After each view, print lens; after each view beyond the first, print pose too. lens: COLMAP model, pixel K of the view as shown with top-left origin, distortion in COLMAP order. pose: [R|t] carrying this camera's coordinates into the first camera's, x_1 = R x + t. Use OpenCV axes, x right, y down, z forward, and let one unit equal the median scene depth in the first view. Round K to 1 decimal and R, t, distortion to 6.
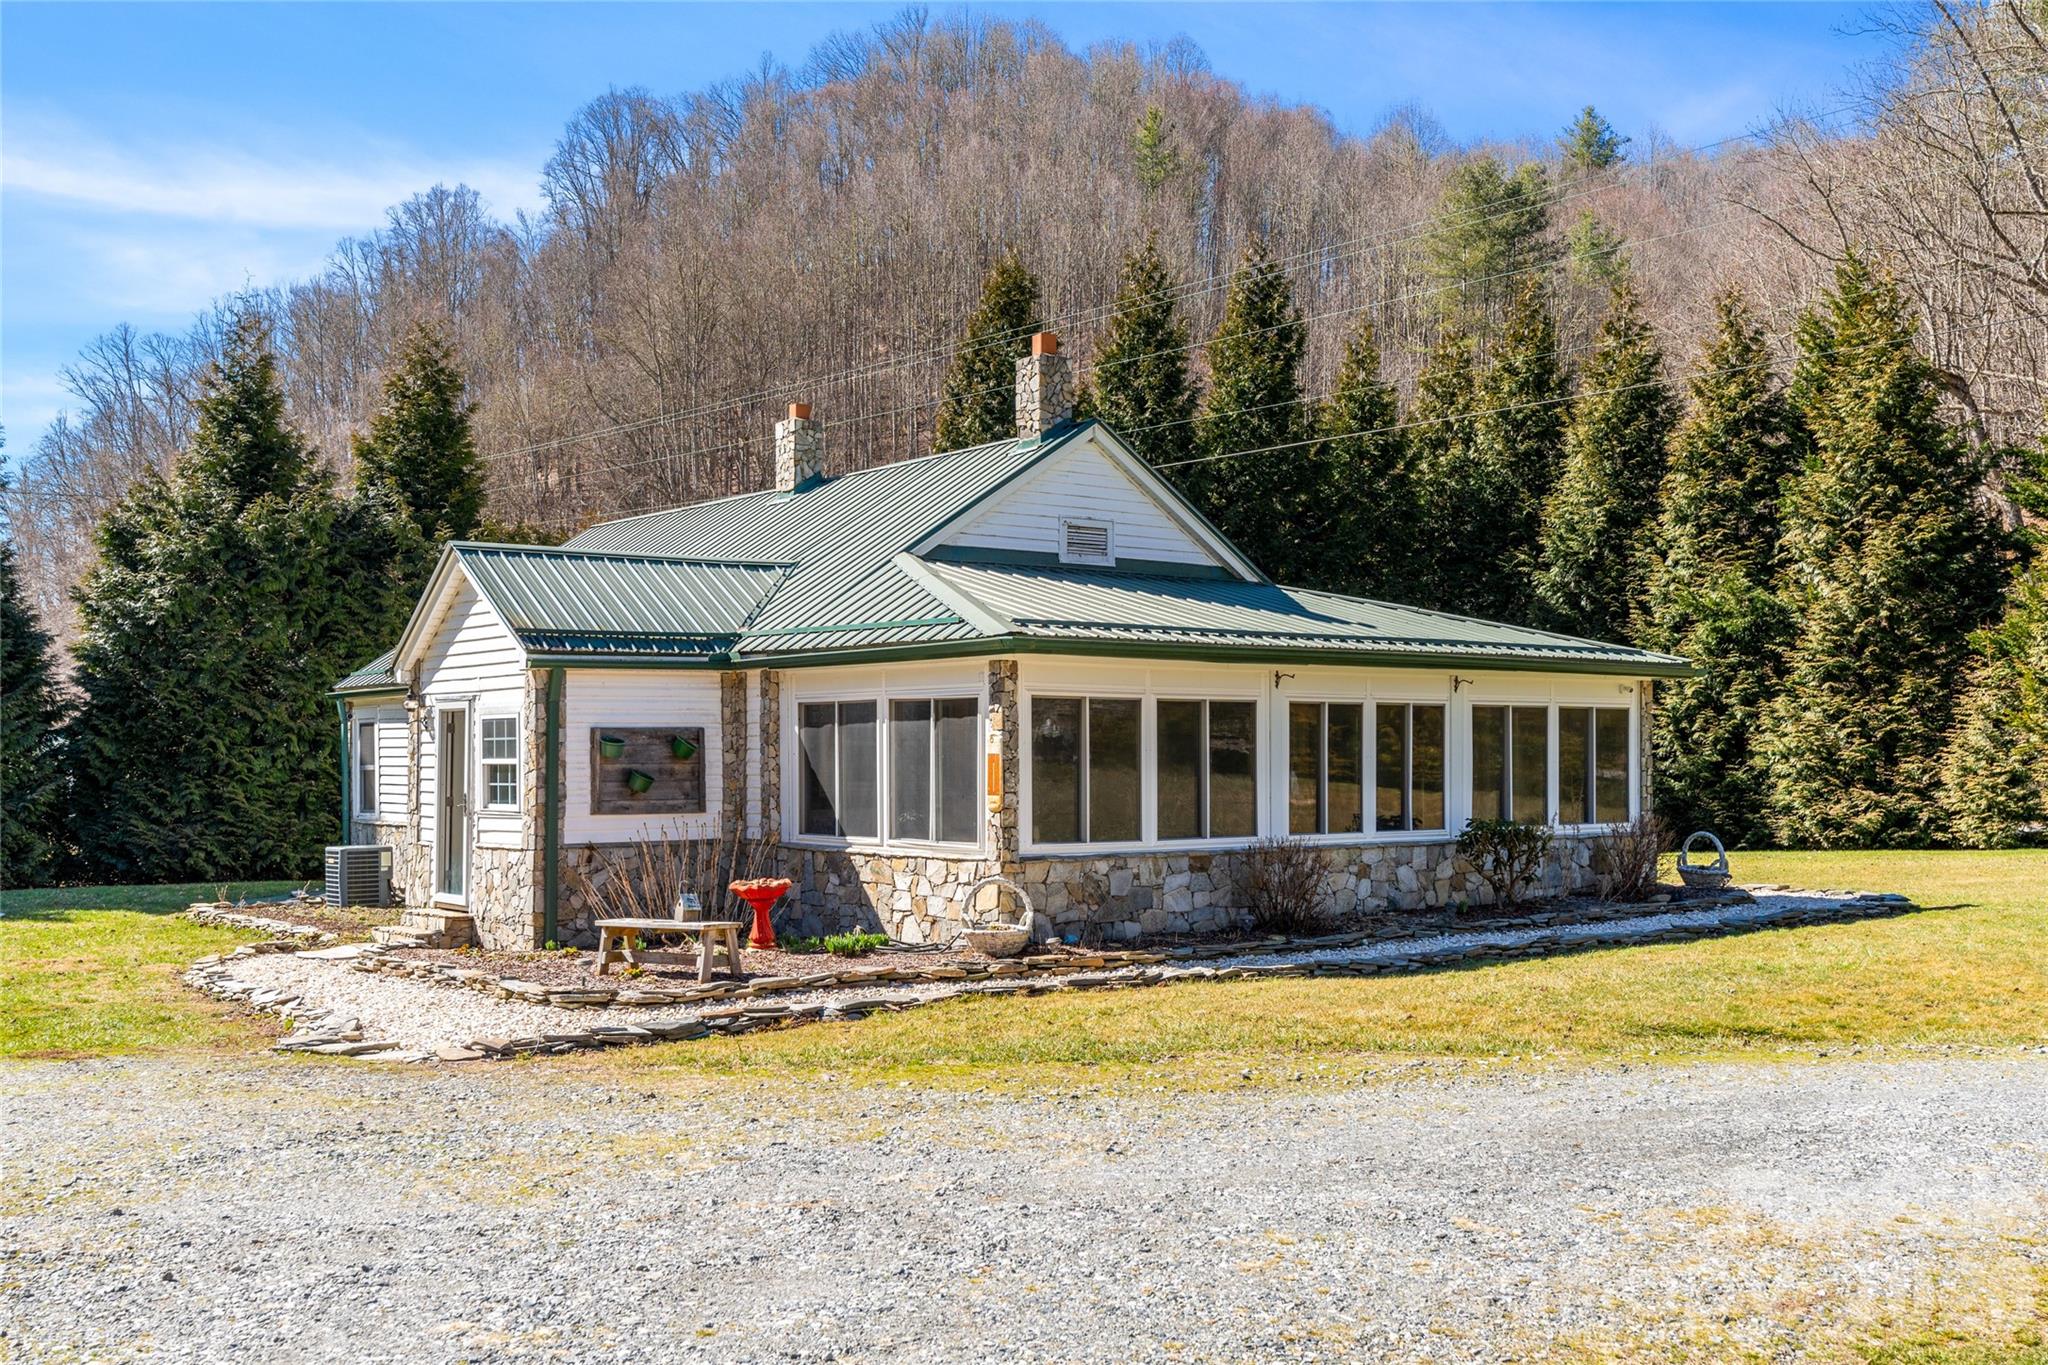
lens RADIAL K [[2135.2, 0, 1029.5], [0, 2135.2, 701.8], [0, 0, 1]] dist [-0.046557, 0.000000]
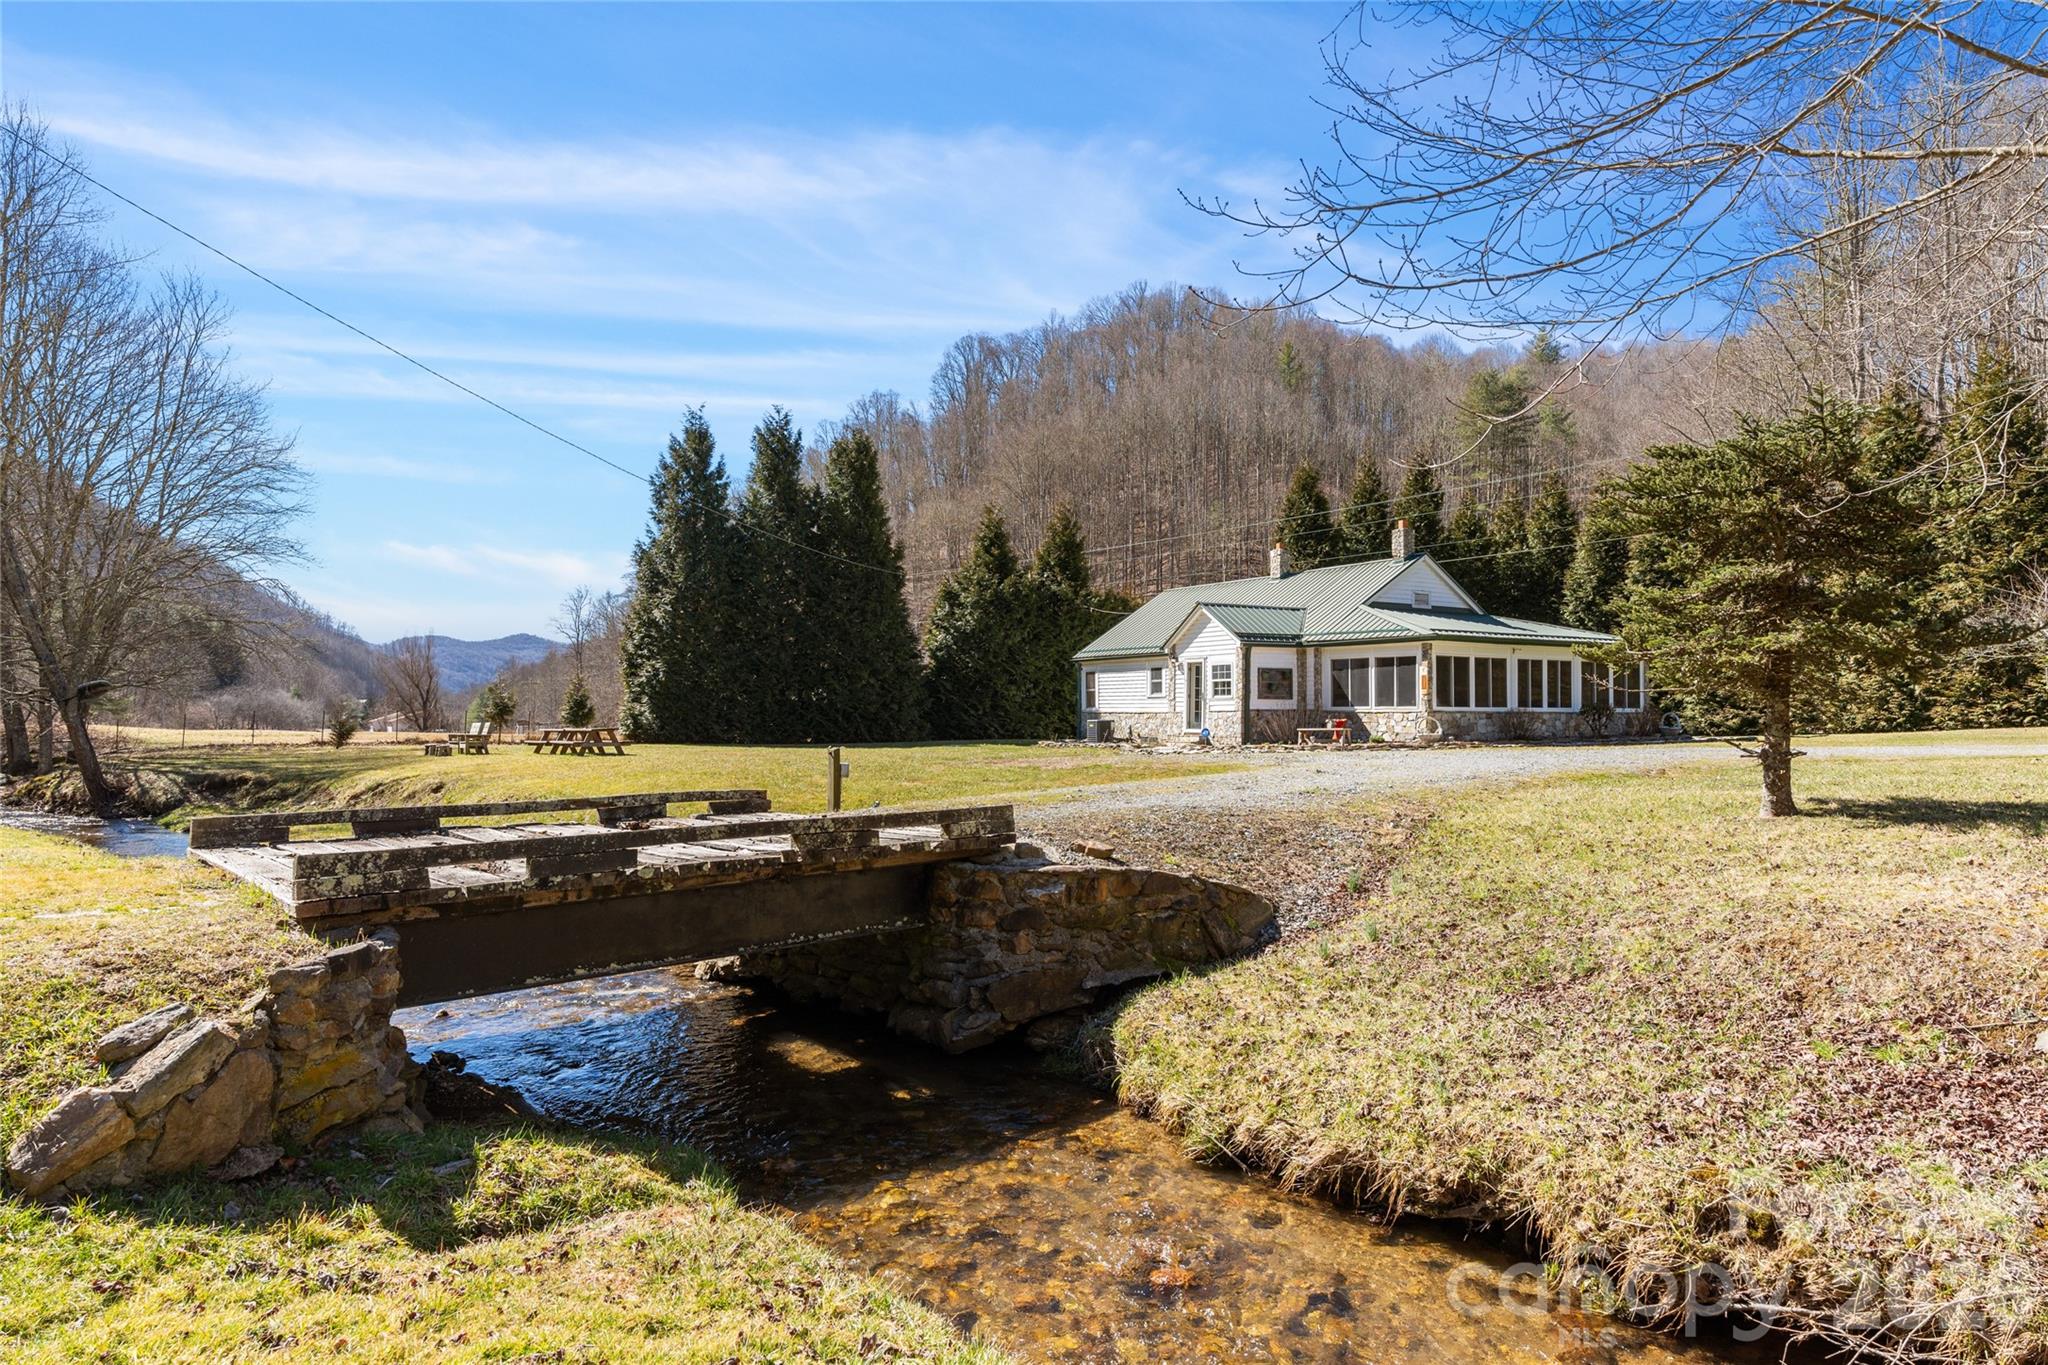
lens RADIAL K [[1287.4, 0, 1018.7], [0, 1287.4, 666.6], [0, 0, 1]] dist [0.002776, -0.000003]
pose [[0.992935, 0.001443, -0.118648, -0.294550], [-0.002766, 0.999936, -0.010989, 0.027636], [0.118624, 0.011240, 0.992876, -0.668607]]
